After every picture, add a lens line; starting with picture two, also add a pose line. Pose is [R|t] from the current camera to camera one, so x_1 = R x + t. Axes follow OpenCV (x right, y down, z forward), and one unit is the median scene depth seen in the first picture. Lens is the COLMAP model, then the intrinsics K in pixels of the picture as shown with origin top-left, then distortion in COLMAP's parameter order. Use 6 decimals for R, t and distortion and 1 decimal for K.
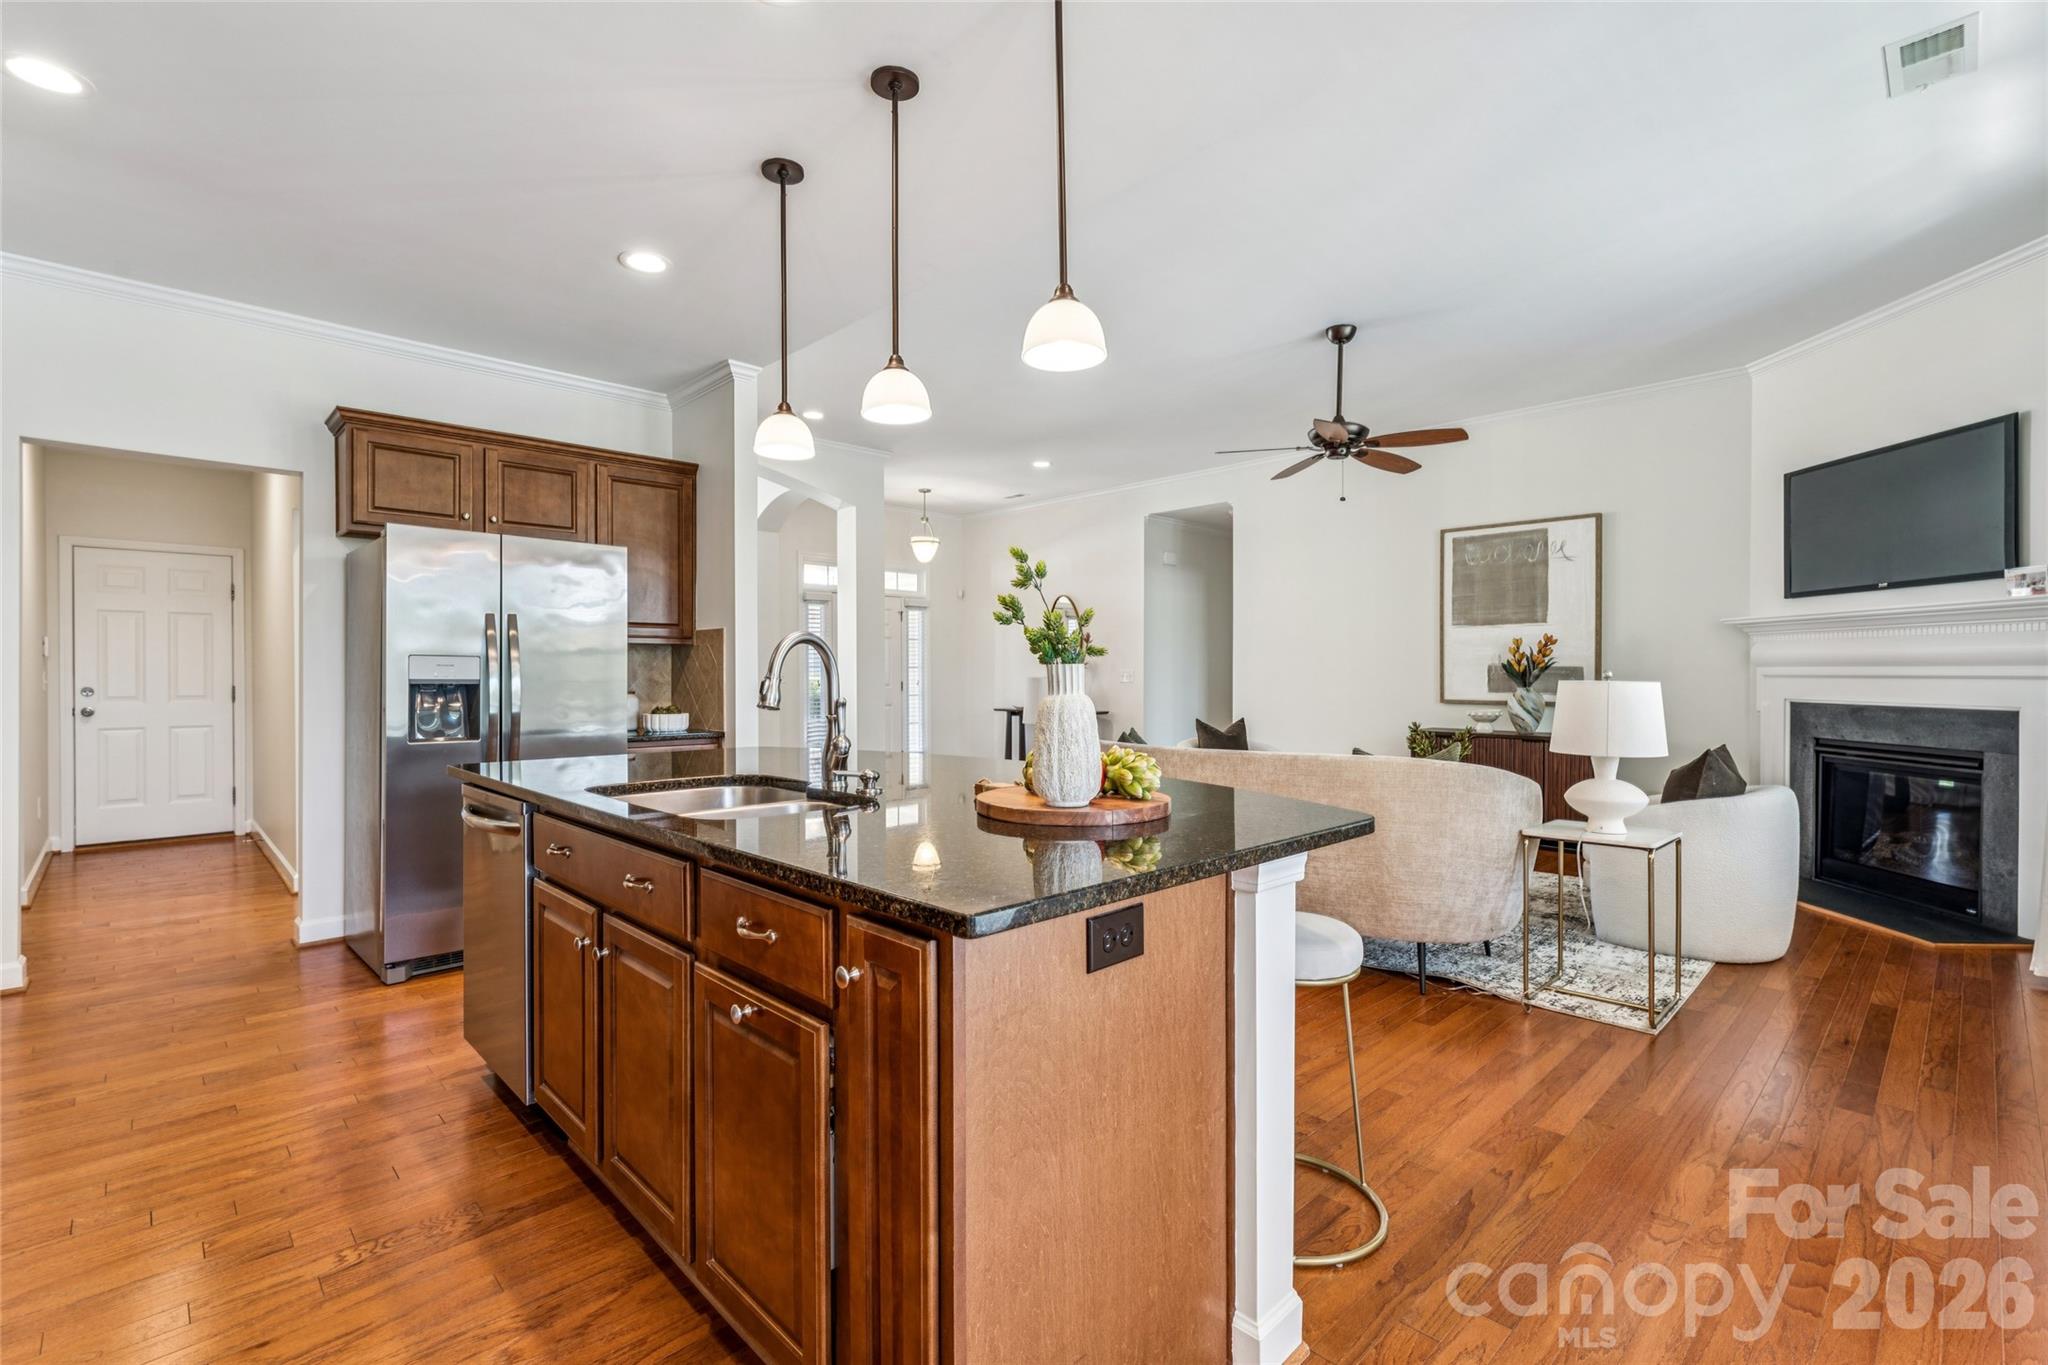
lens RADIAL K [[930.1, 0, 1031.8], [0, 930.1, 679.9], [0, 0, 1]] dist [-0.003596, 0.000952]
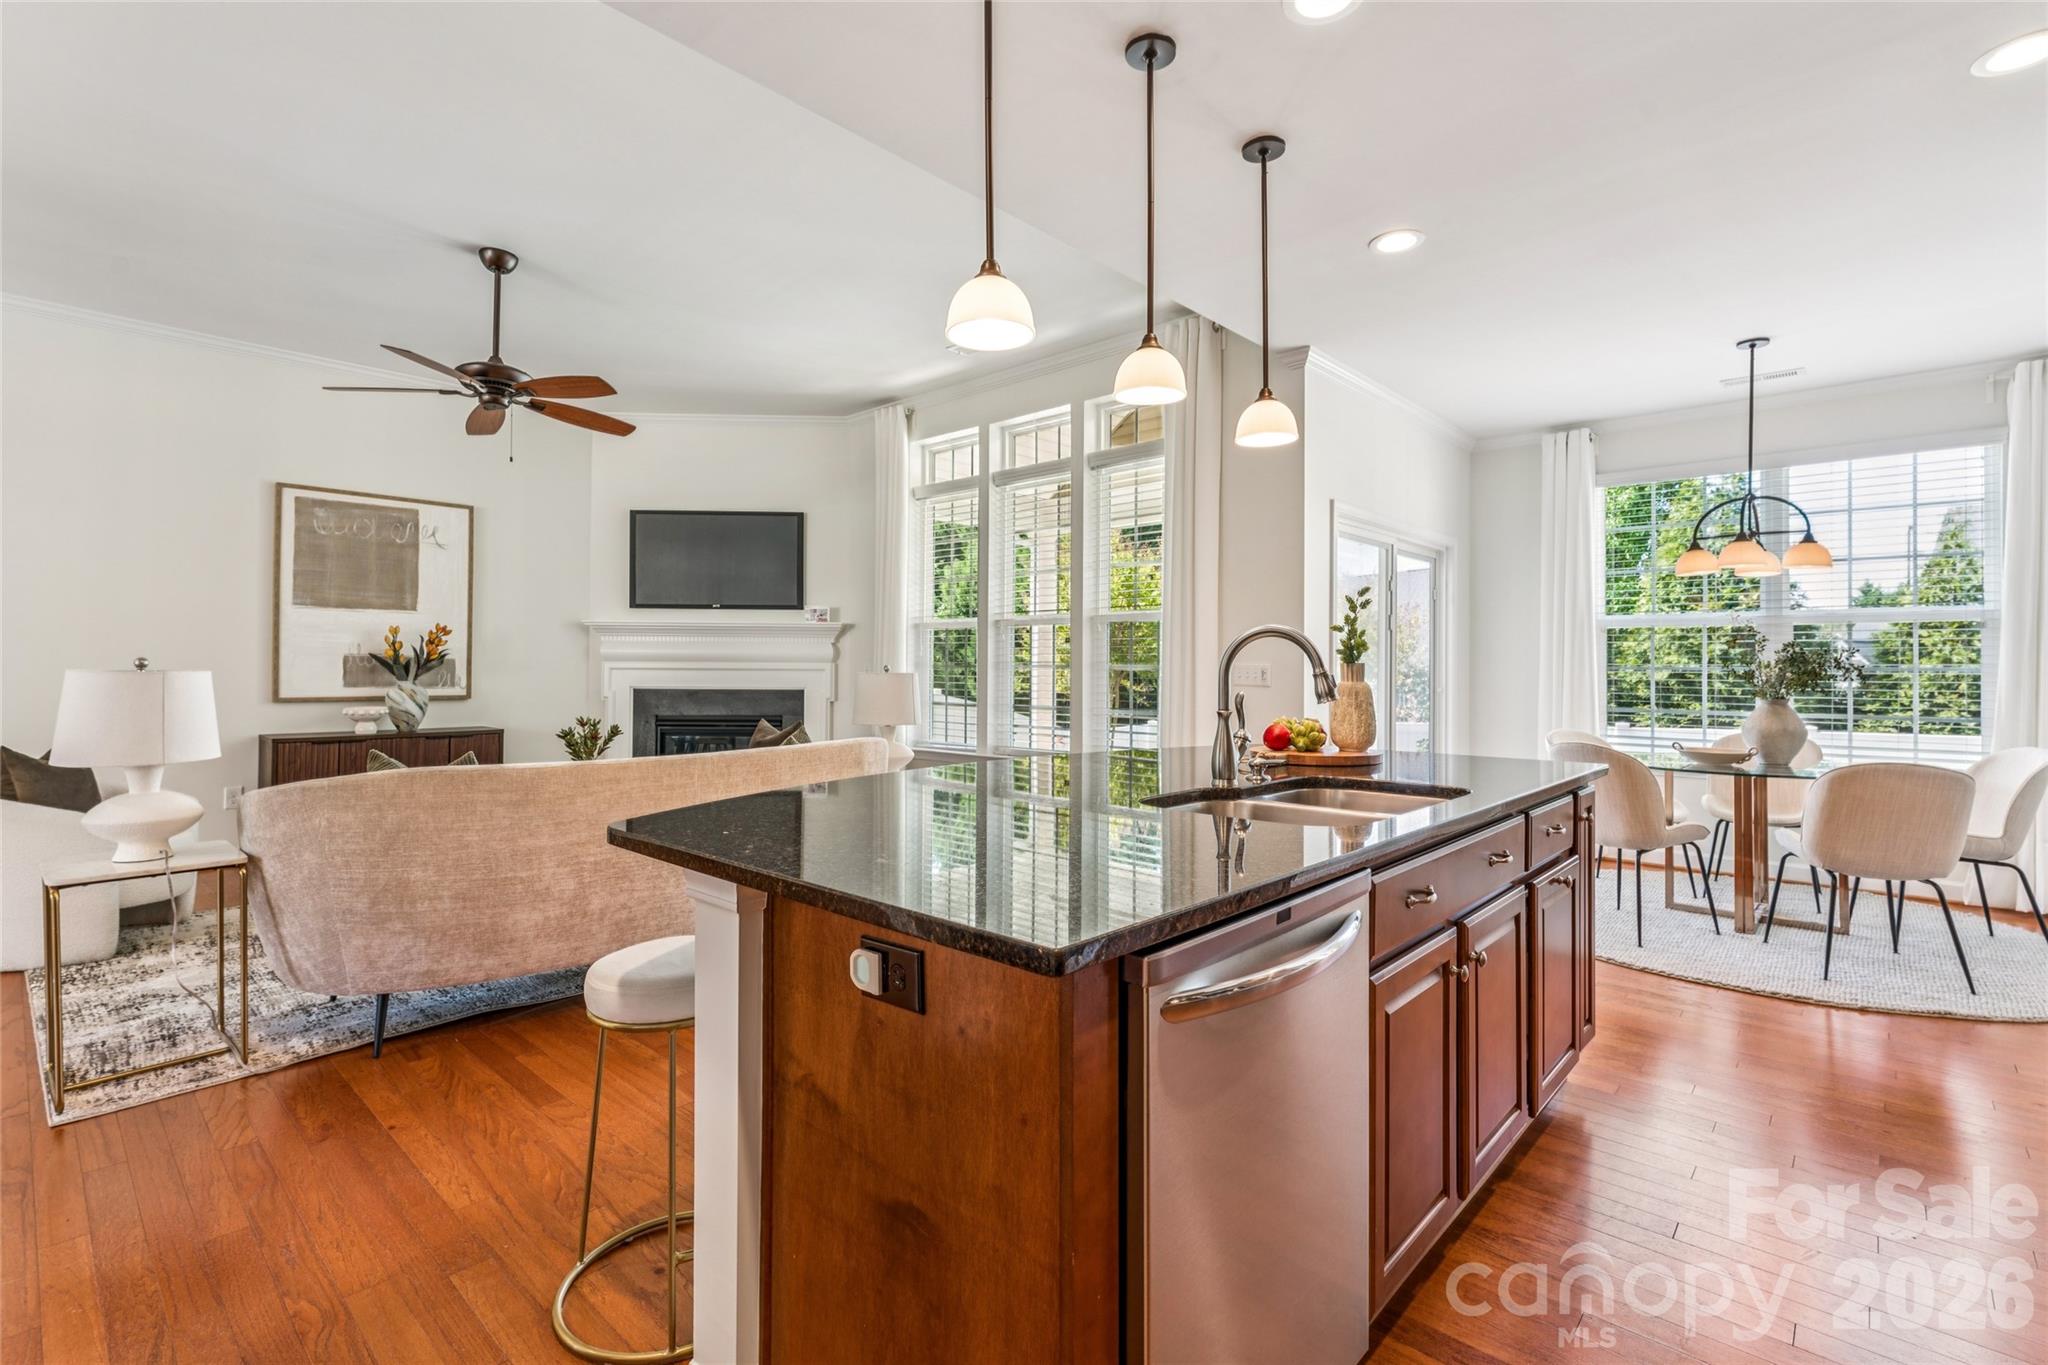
lens RADIAL K [[930.1, 0, 1018.3], [0, 930.1, 670.5], [0, 0, 1]] dist [-0.003596, 0.000952]
pose [[-0.058551, 0.000298, 0.998284, -0.501768], [0.004224, 0.999991, -0.000050, 0.000685], [-0.998275, 0.004213, -0.058552, 0.554024]]
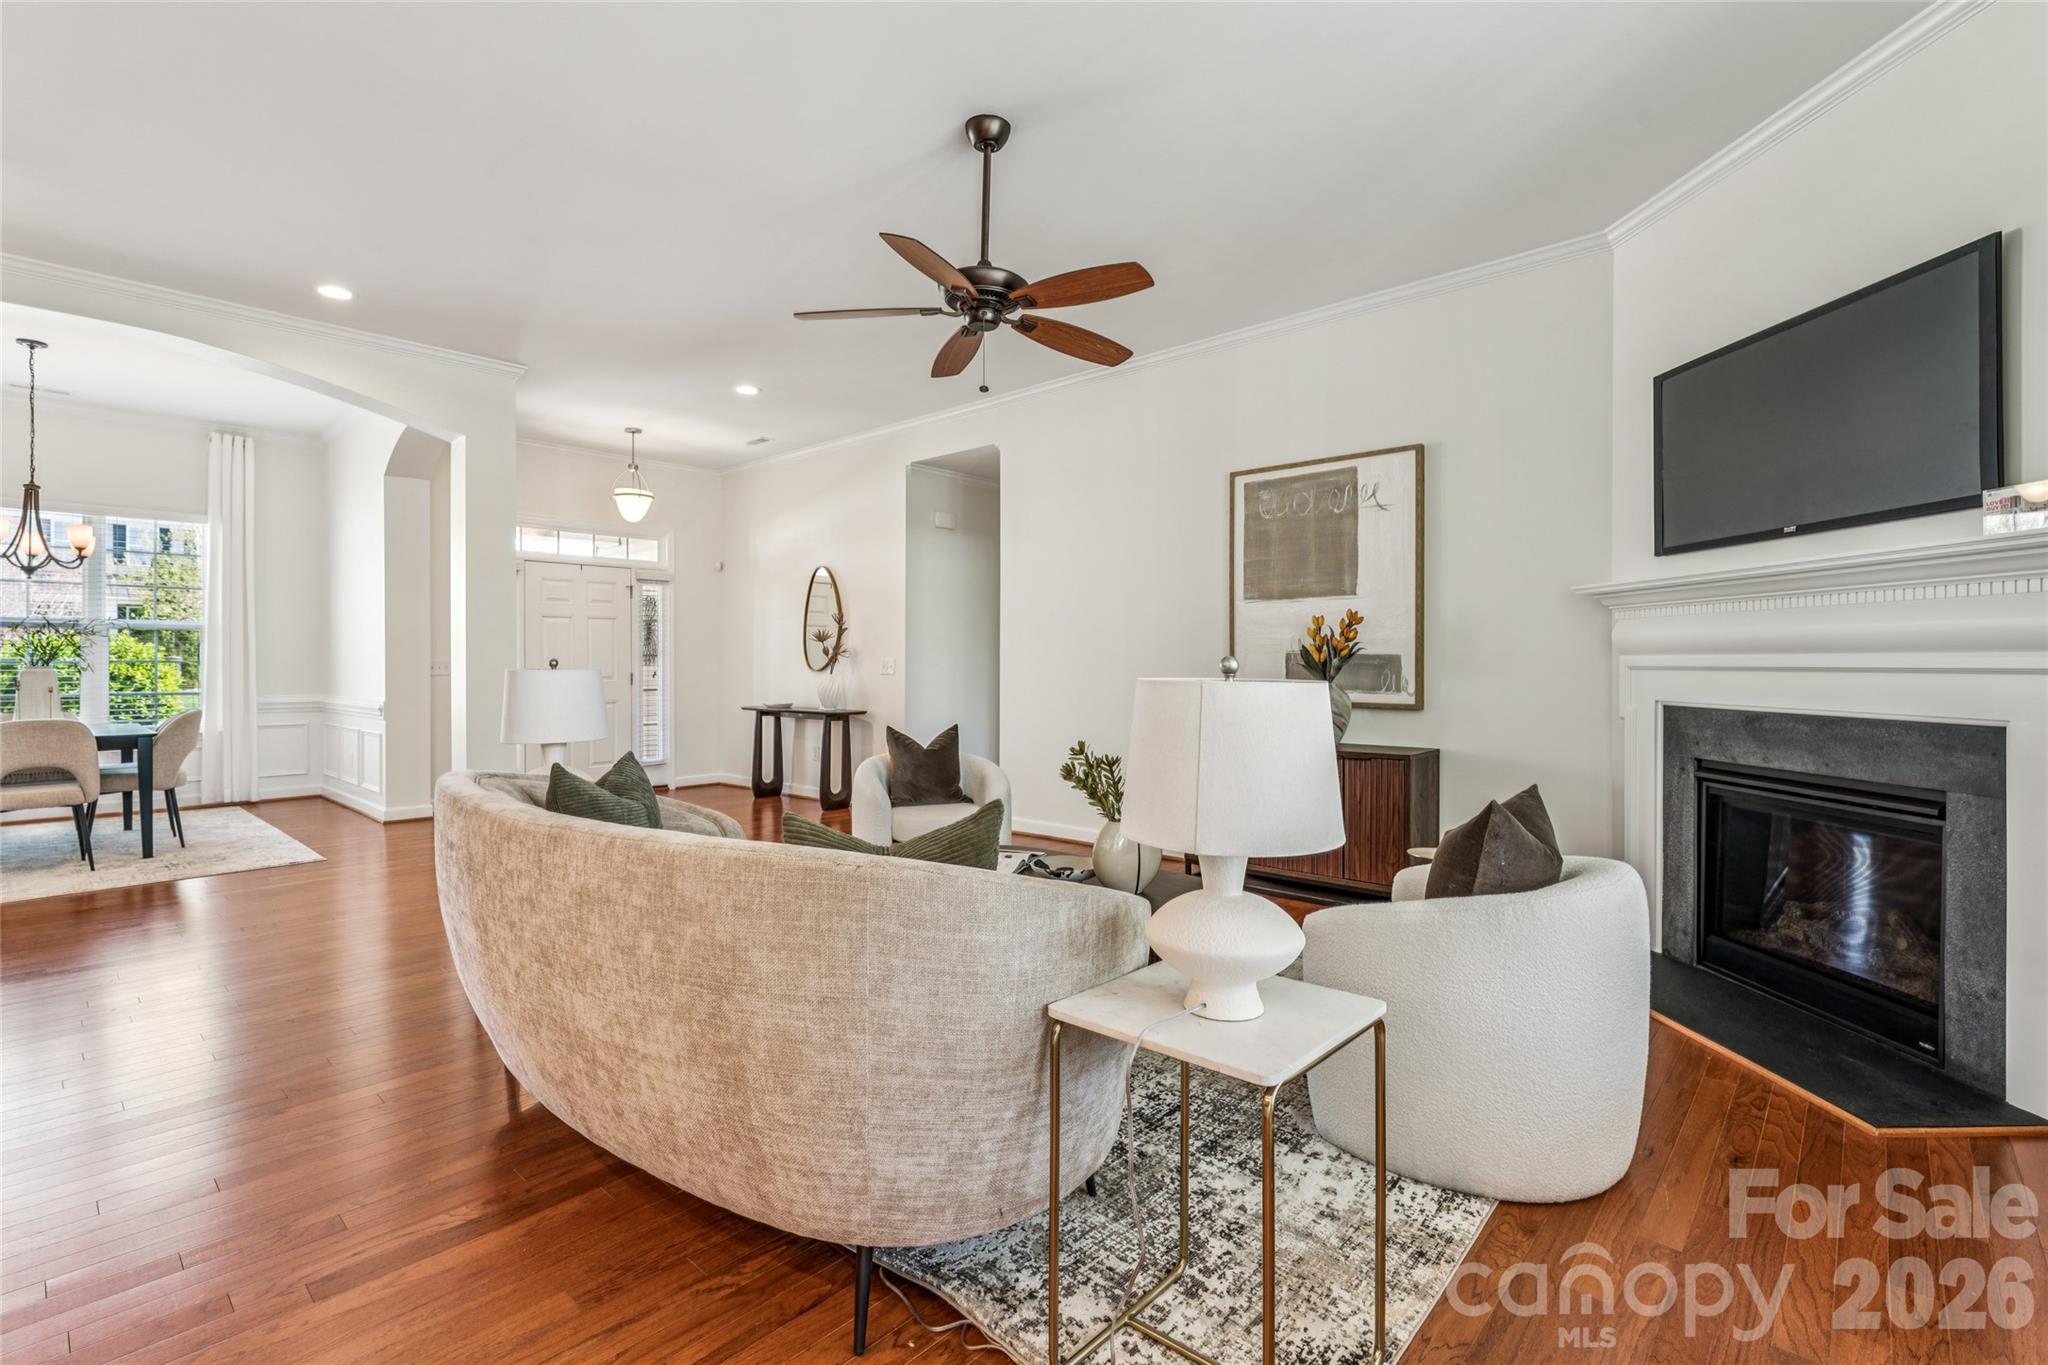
lens RADIAL K [[930.1, 0, 1039.5], [0, 930.1, 664.7], [0, 0, 1]] dist [-0.003596, 0.000952]
pose [[0.997882, 0.001272, 0.065042, 0.313160], [-0.000853, 0.999979, -0.006471, -0.001809], [-0.065048, 0.006401, 0.997862, 0.344783]]
